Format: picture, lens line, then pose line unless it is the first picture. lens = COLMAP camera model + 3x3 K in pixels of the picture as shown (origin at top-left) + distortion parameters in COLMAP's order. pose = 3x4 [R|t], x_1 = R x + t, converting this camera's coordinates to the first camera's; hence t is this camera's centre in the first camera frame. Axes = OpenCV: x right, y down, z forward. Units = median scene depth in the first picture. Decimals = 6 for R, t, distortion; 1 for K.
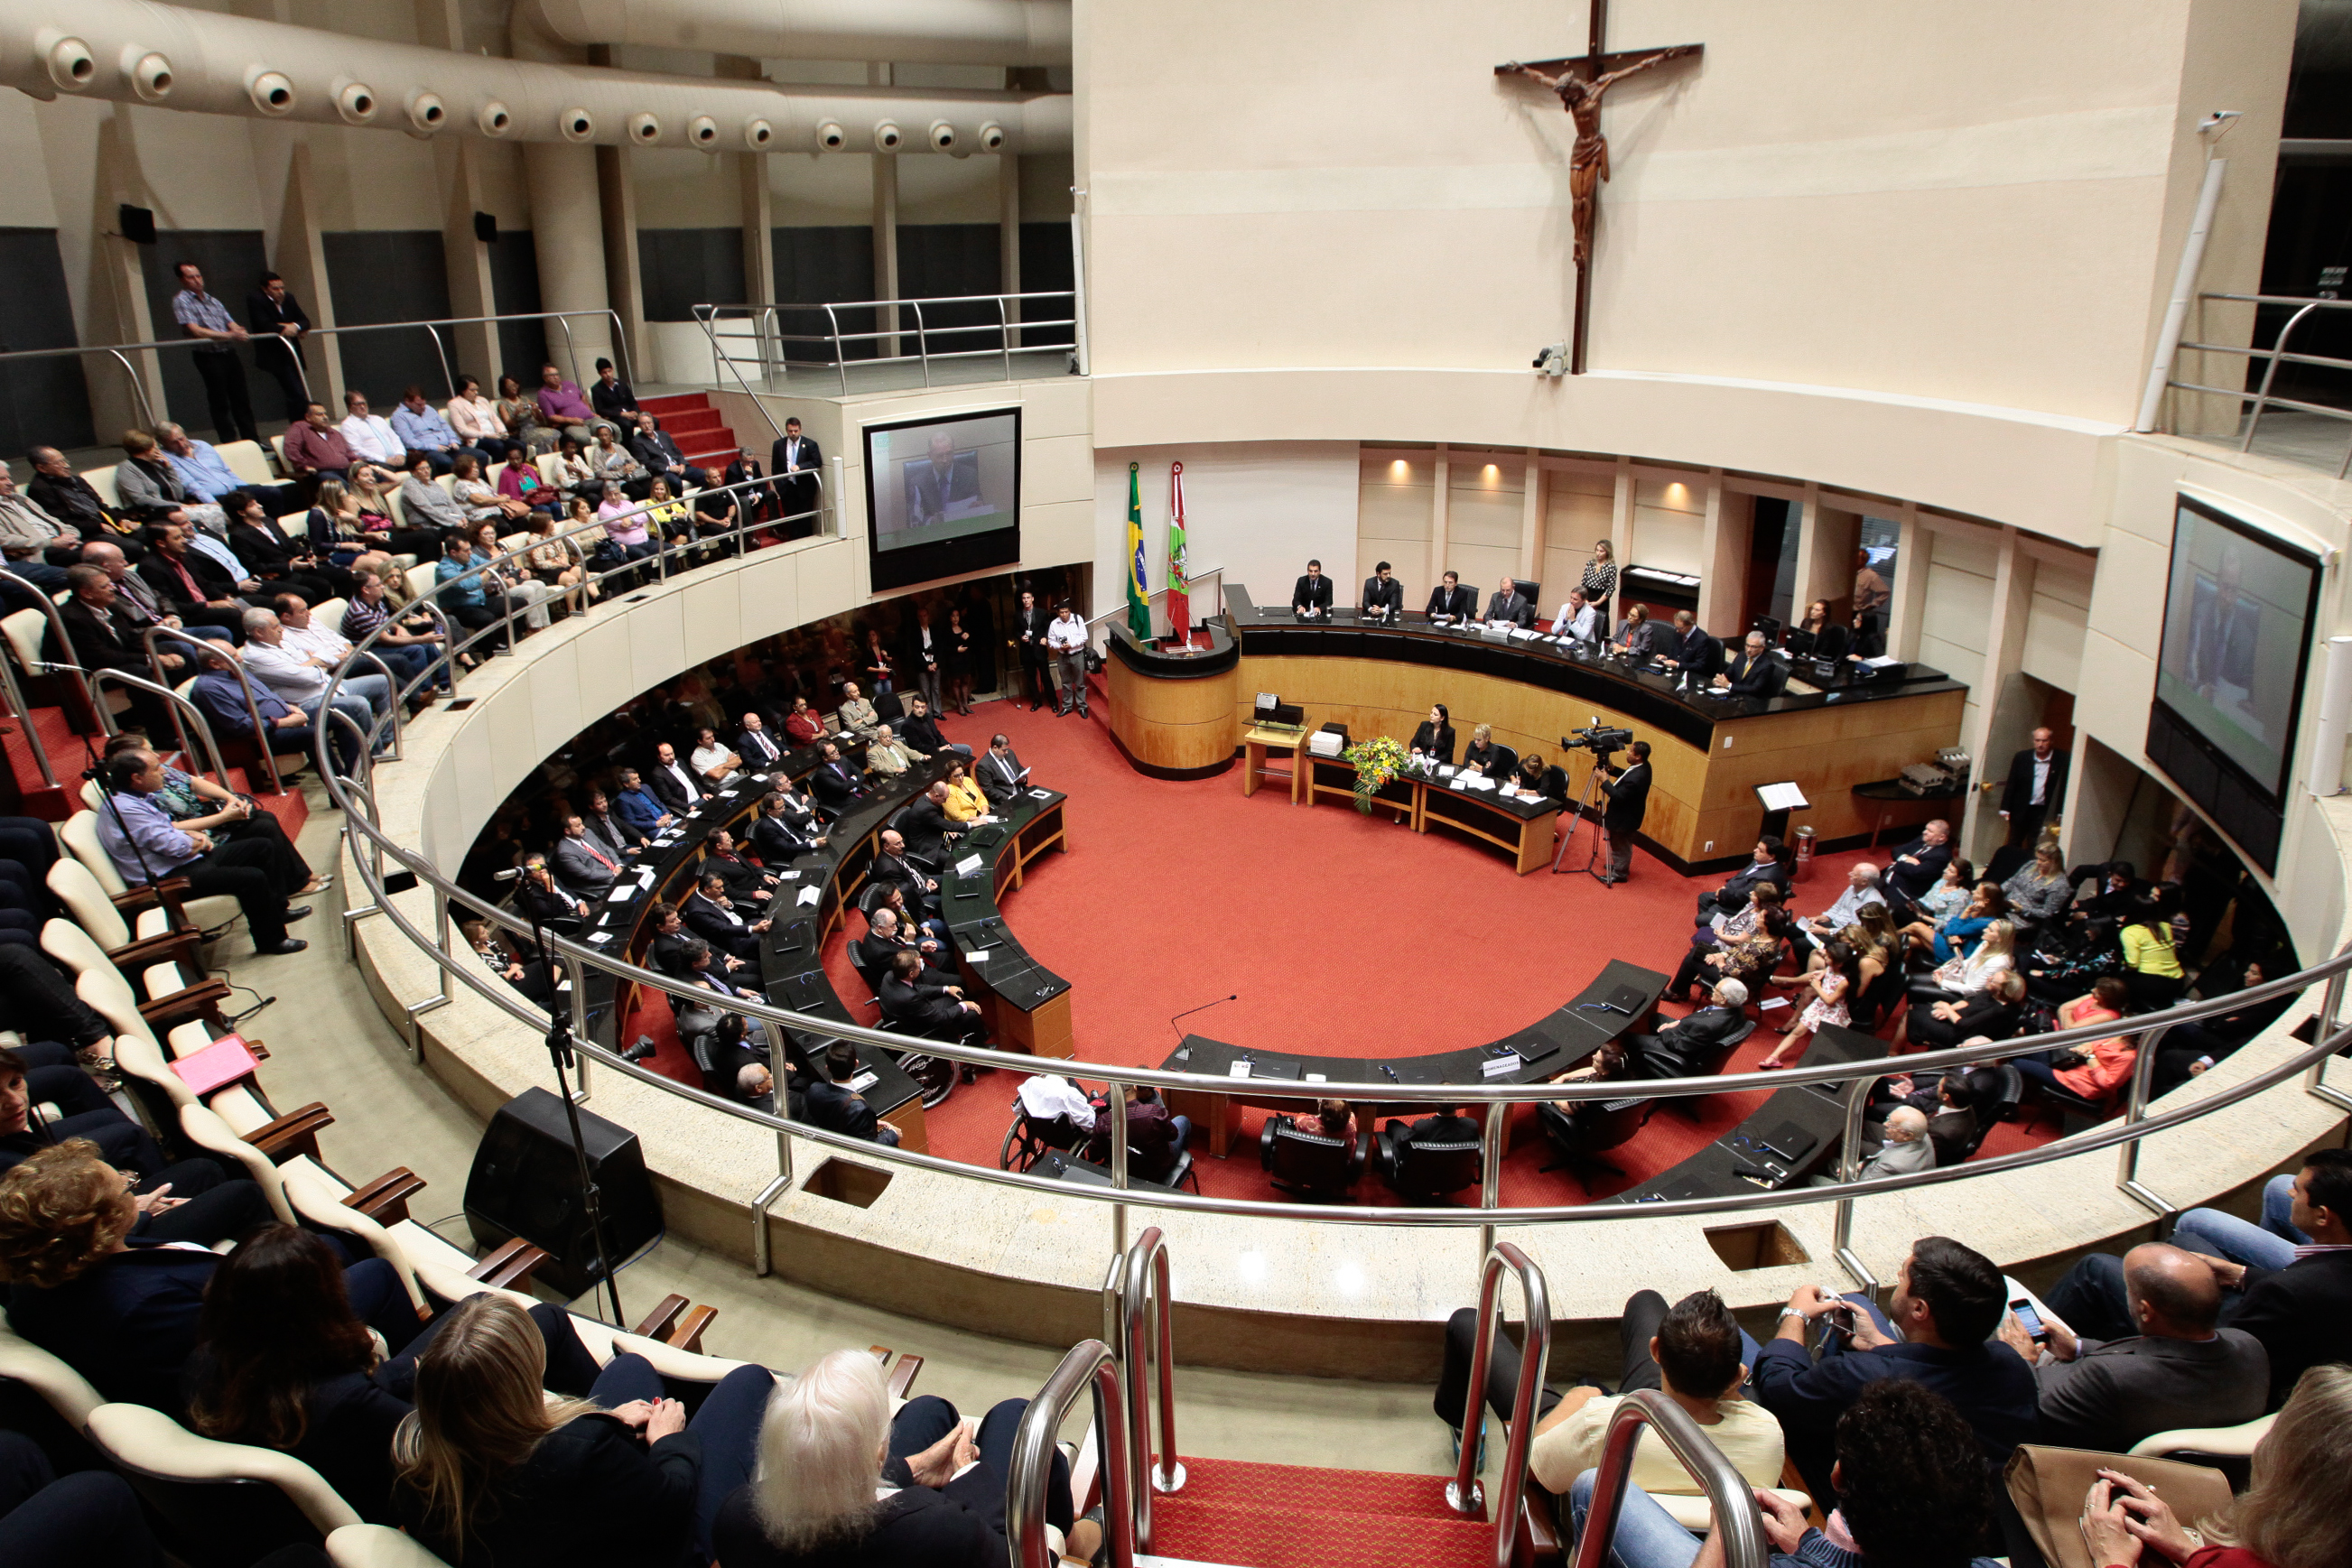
lens RADIAL K [[1012.7, 0, 1137.9], [0, 1012.7, 828.7], [0, 0, 1]] dist [-0.074715, 0.026490]
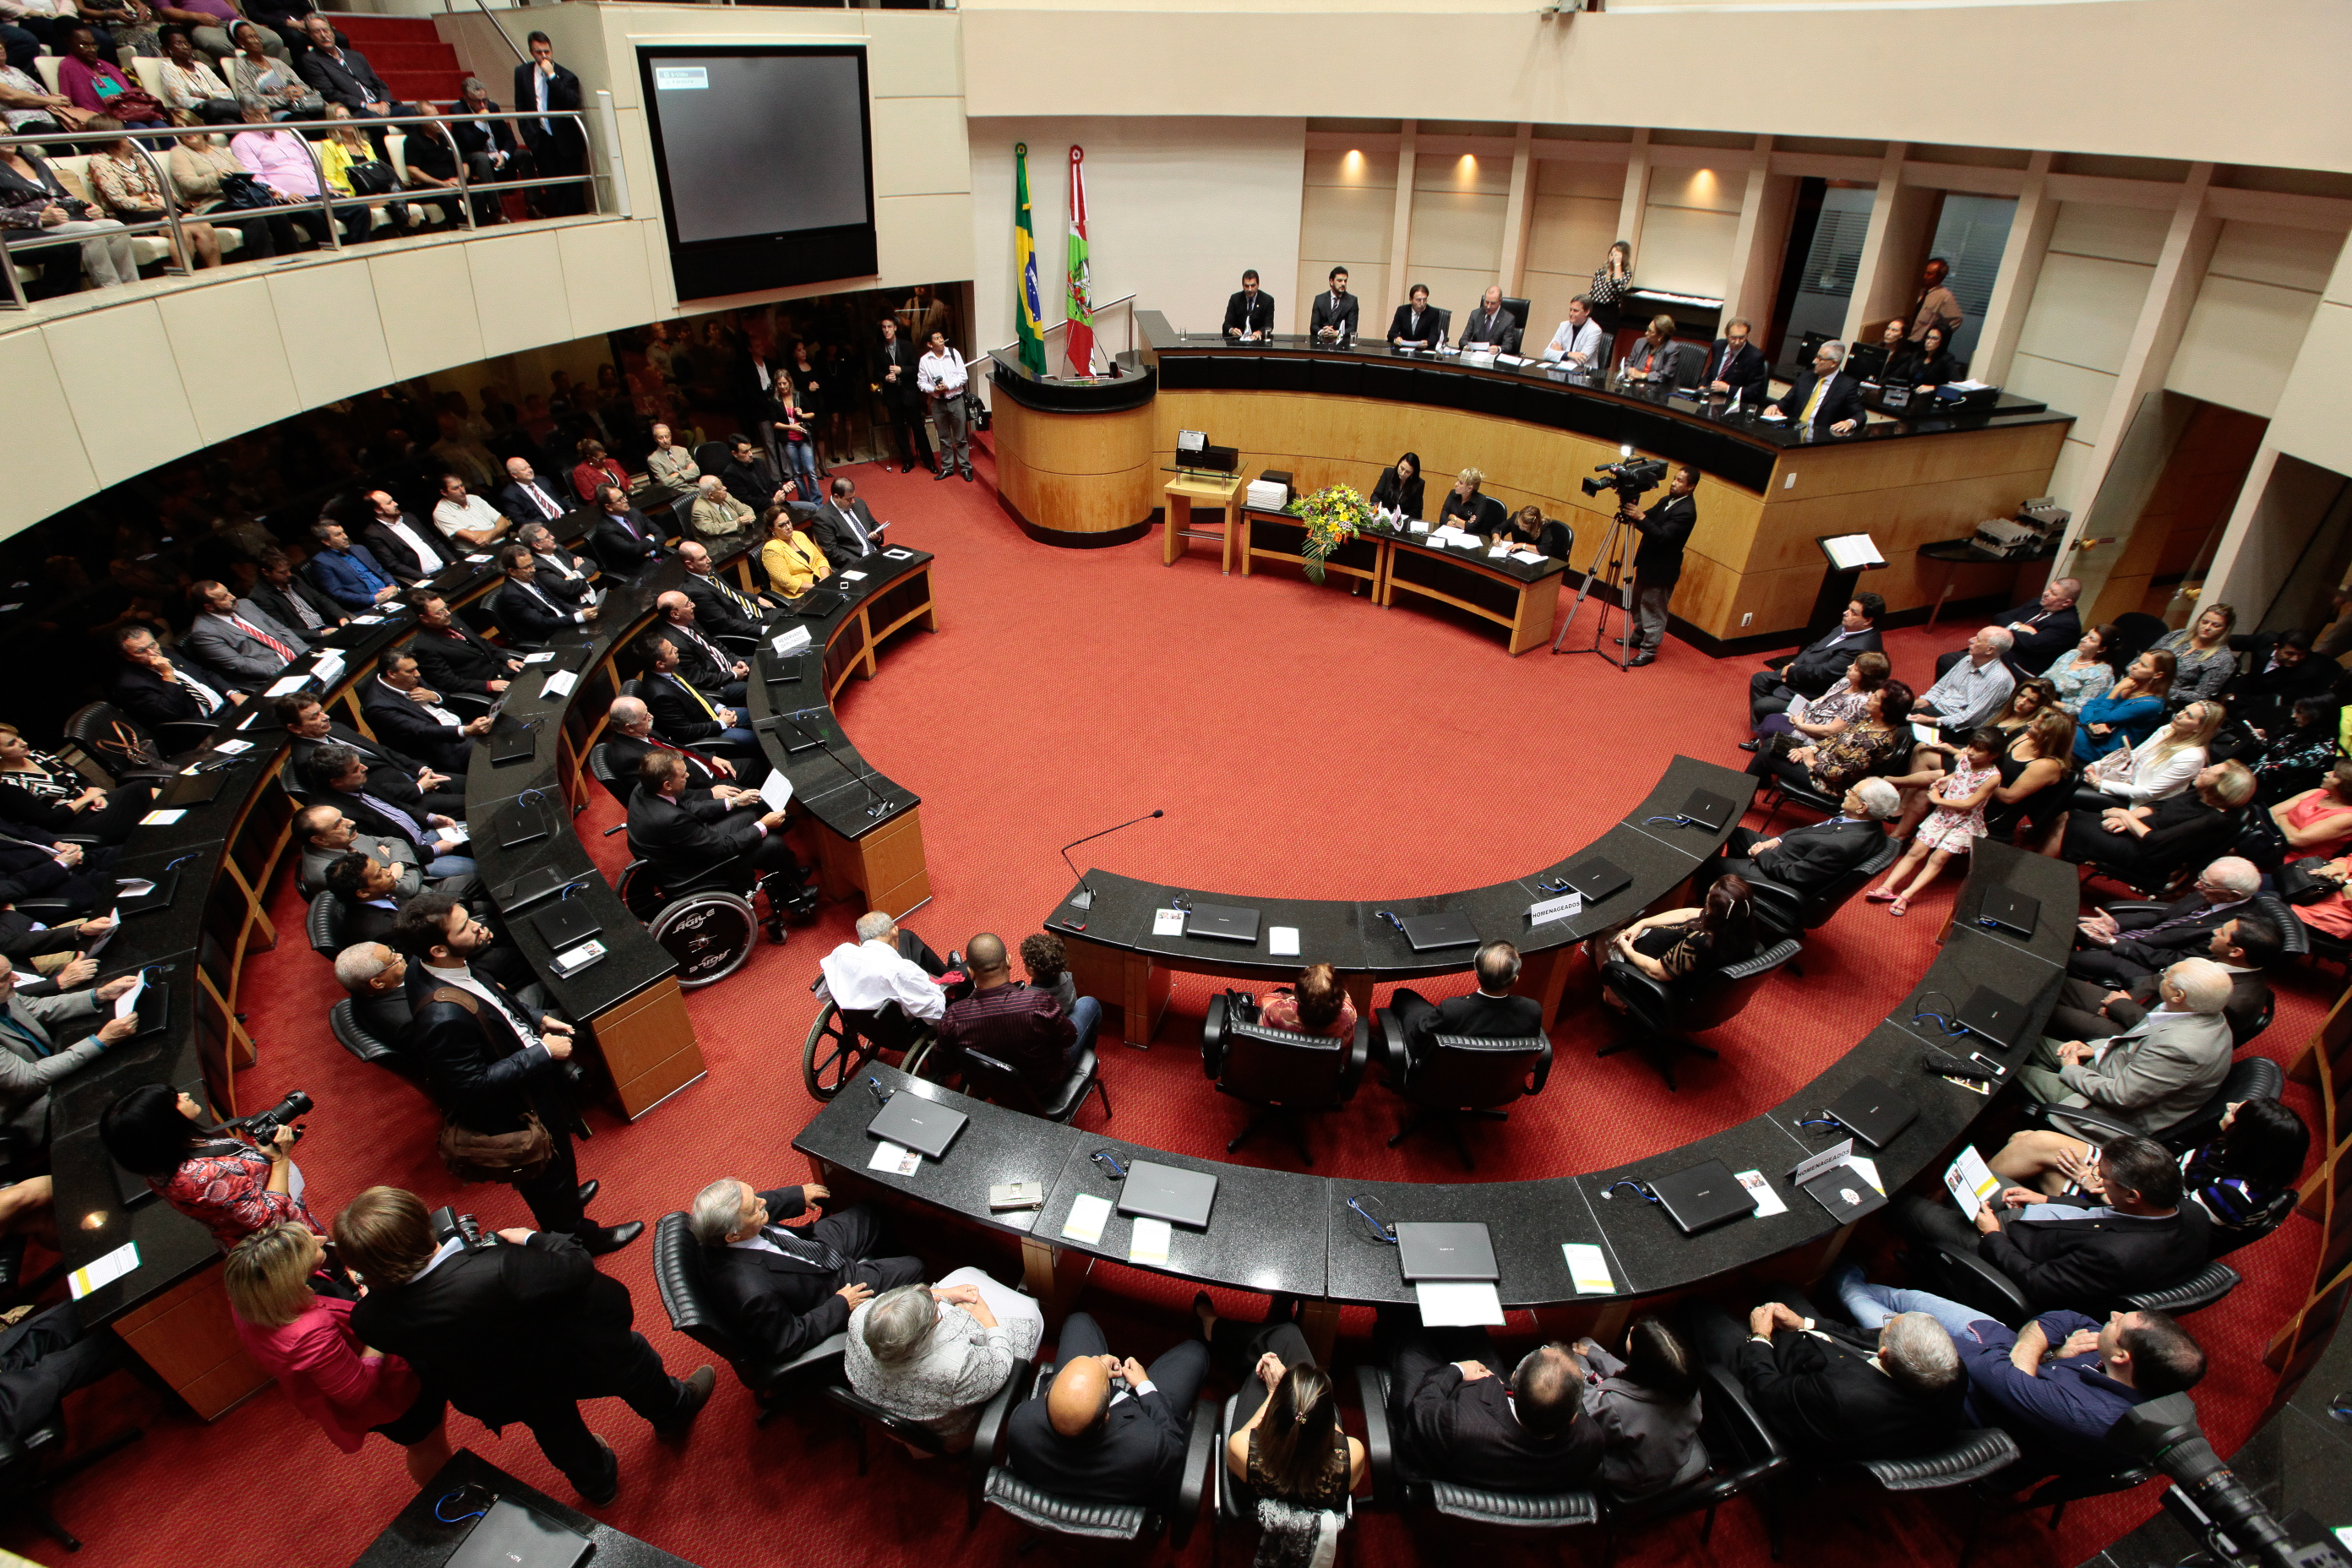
lens RADIAL K [[1071.0, 0, 1176.0], [0, 1071.0, 784.0], [0, 0, 1]] dist [-0.053550, 0.021153]
pose [[0.992679, -0.015847, 0.119735, 0.014012], [-0.000653, 0.990636, 0.136527, 0.032395], [-0.120777, -0.135605, 0.983374, 0.193562]]
